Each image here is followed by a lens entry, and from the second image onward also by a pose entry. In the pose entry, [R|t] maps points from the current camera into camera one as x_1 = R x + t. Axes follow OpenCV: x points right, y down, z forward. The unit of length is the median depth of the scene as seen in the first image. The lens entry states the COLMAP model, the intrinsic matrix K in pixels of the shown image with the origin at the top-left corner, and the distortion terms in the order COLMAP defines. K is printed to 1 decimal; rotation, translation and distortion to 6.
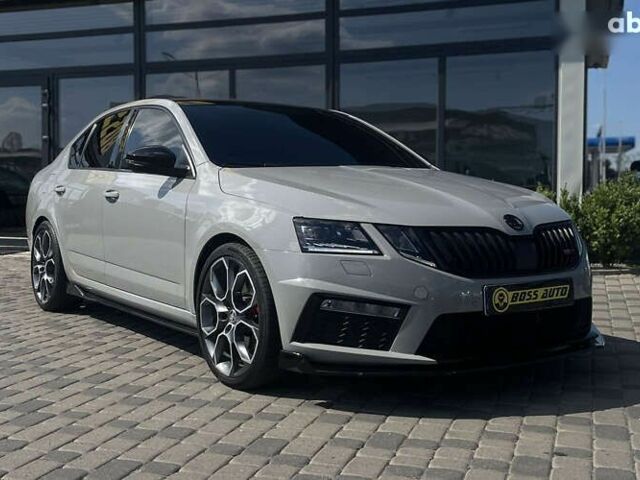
lens RADIAL K [[796.7, 0, 320.0], [0, 796.7, 240.0], [0, 0, 1]] dist [0.138389, -0.002716]
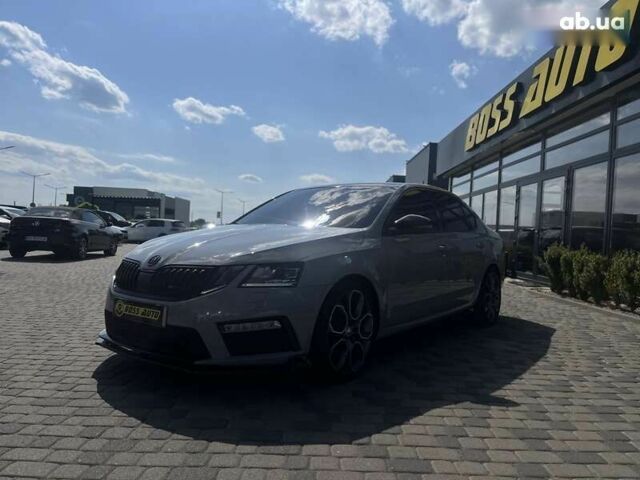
lens RADIAL K [[498.9, 0, 320.0], [0, 498.9, 240.0], [0, 0, 1]] dist [-0.002439, -0.005626]
pose [[0.318623, 0.021848, -0.947630, 1.215201], [-0.095840, 0.995354, -0.009276, -0.081859], [0.943024, 0.093776, 0.319237, 1.012366]]
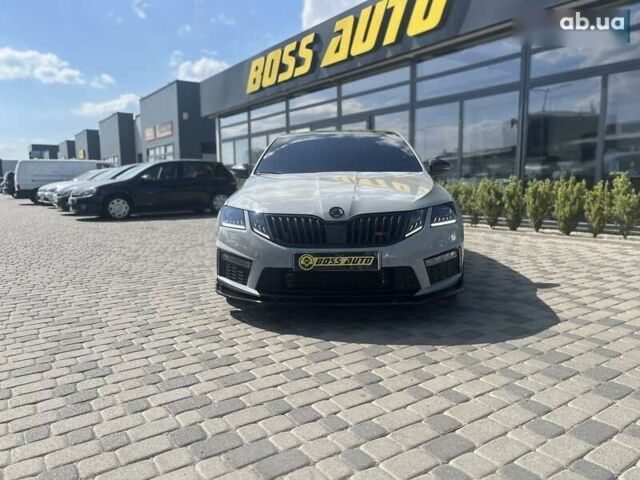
lens RADIAL K [[498.9, 0, 320.0], [0, 498.9, 240.0], [0, 0, 1]] dist [-0.002439, -0.005626]
pose [[0.798037, 0.063824, -0.599219, 0.797139], [-0.023603, 0.996923, 0.074750, -0.039907], [0.602146, -0.045510, 0.797088, 0.239283]]
